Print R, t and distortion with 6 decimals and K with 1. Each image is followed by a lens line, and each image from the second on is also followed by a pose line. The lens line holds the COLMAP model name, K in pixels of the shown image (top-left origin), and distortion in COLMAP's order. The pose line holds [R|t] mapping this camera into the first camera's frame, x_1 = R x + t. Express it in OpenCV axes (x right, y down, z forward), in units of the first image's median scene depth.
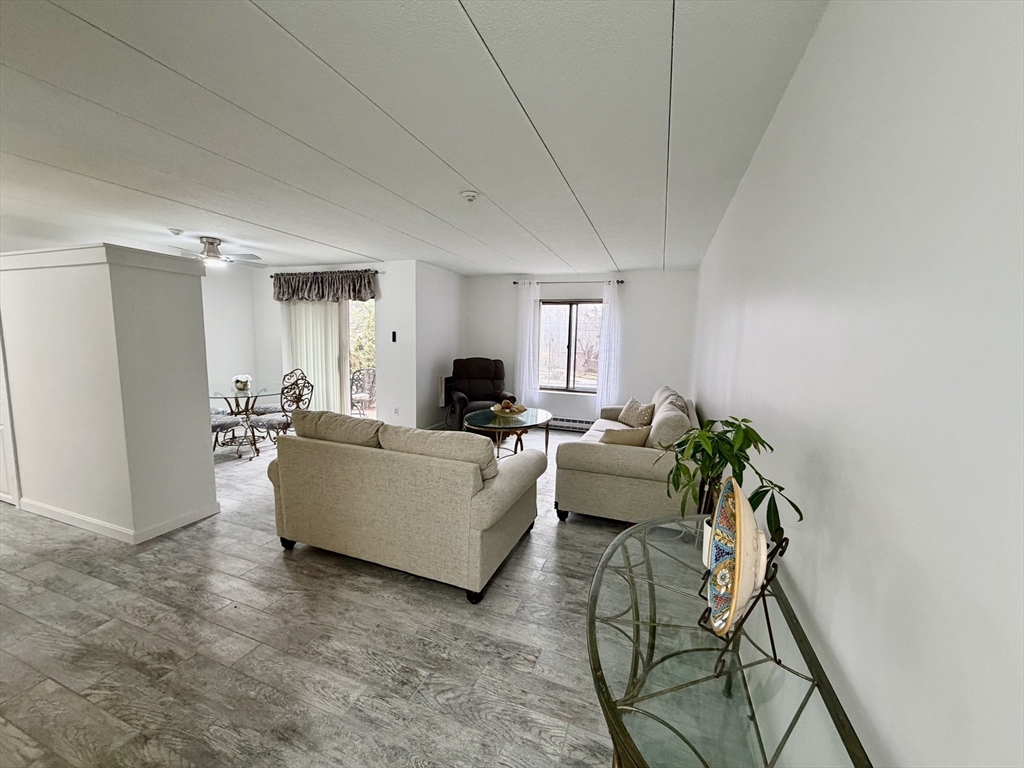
lens RADIAL K [[389.5, 0, 512.0], [0, 389.5, 384.0], [0, 0, 1]] dist [-0.000152, -0.000013]
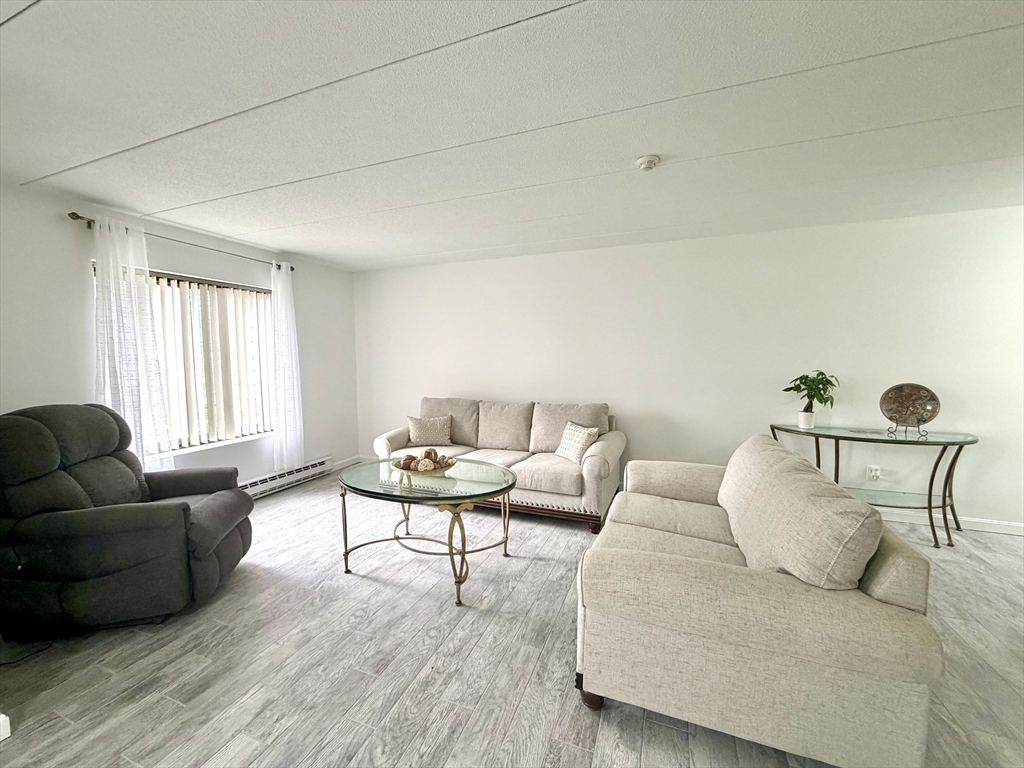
lens RADIAL K [[409.9, 0, 508.6], [0, 409.9, 381.6], [0, 0, 1]] dist [-0.001761, -0.000238]
pose [[0.022416, -0.110694, 0.993602, -1.007369], [0.086862, 0.990309, 0.108367, -0.092969], [-0.995968, 0.083877, 0.031814, 0.639058]]
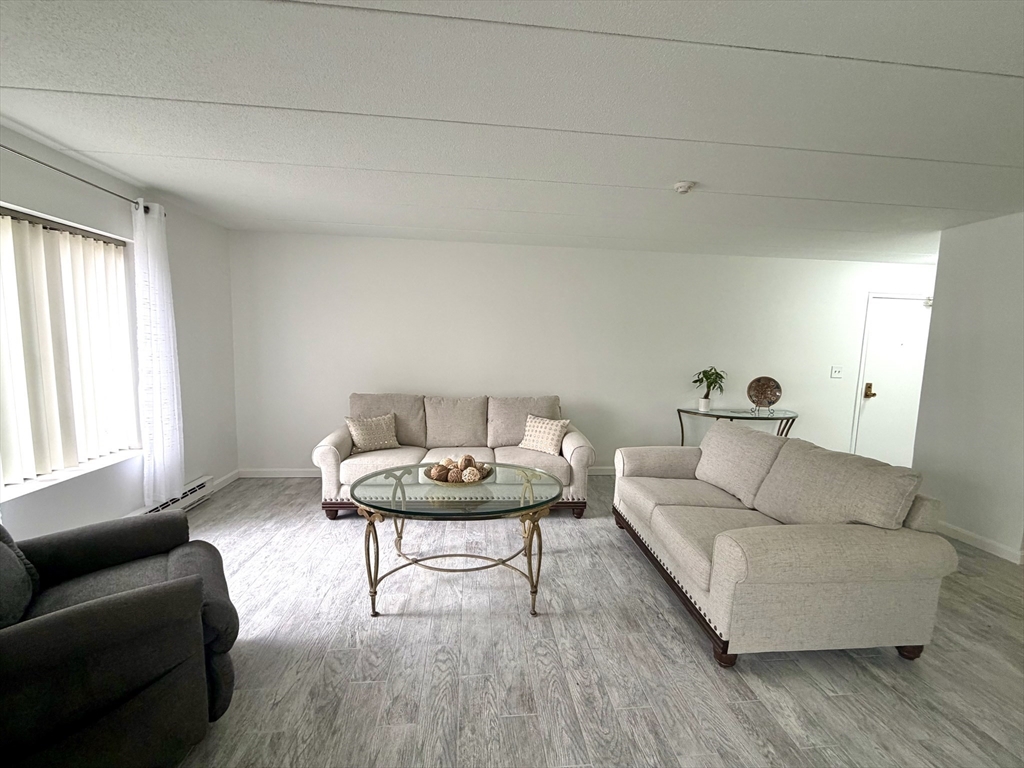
lens RADIAL K [[409.9, 0, 508.6], [0, 409.9, 381.6], [0, 0, 1]] dist [-0.001761, -0.000238]
pose [[-0.432384, -0.145513, 0.889871, -0.732511], [0.024590, 0.984623, 0.172955, -0.195892], [-0.901354, 0.096665, -0.422157, 1.549117]]
